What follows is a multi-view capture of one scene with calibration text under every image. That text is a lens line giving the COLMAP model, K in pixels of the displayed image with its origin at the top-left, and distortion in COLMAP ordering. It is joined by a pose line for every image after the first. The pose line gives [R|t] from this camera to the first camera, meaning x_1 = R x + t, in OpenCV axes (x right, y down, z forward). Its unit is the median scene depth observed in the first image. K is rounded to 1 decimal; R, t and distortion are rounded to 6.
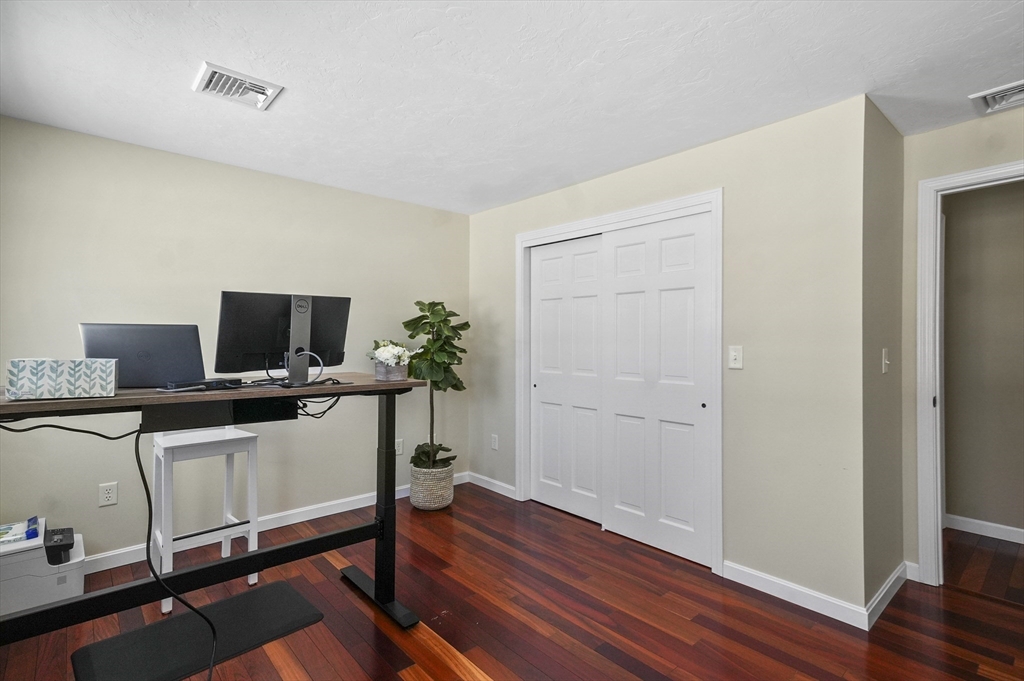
lens RADIAL K [[502.3, 0, 506.9], [0, 502.3, 343.4], [0, 0, 1]] dist [0.033422, -0.000221]
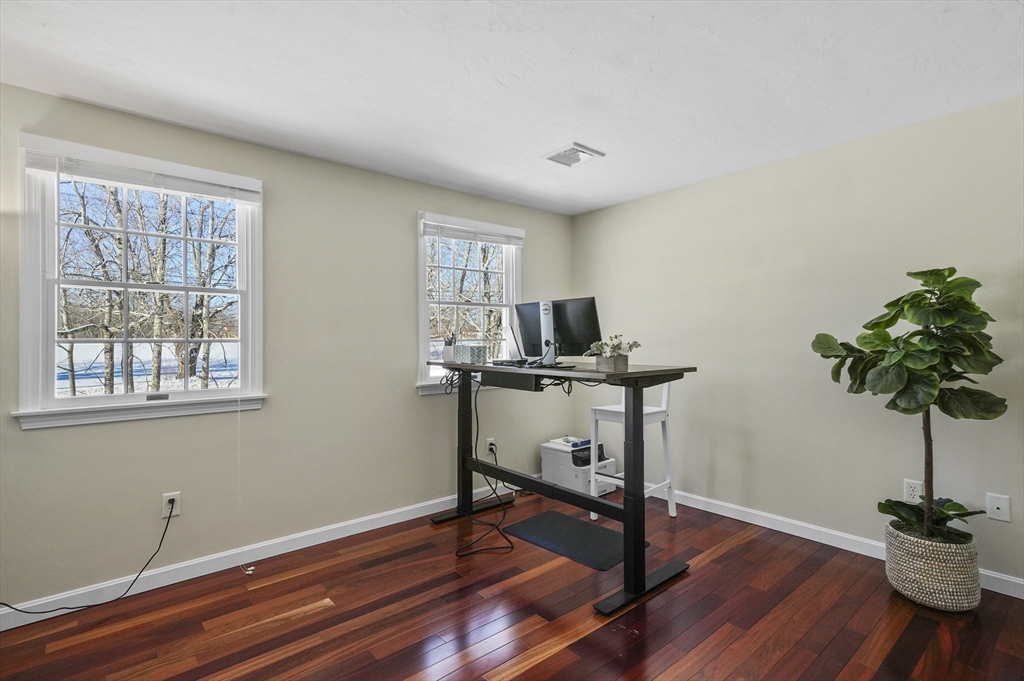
lens RADIAL K [[502.3, 0, 507.0], [0, 502.3, 337.0], [0, 0, 1]] dist [0.033422, -0.000221]
pose [[-0.033753, -0.007839, -0.999399, 0.569689], [0.002538, 0.999965, -0.007929, 0.006333], [0.999427, -0.002804, -0.033732, 0.569597]]
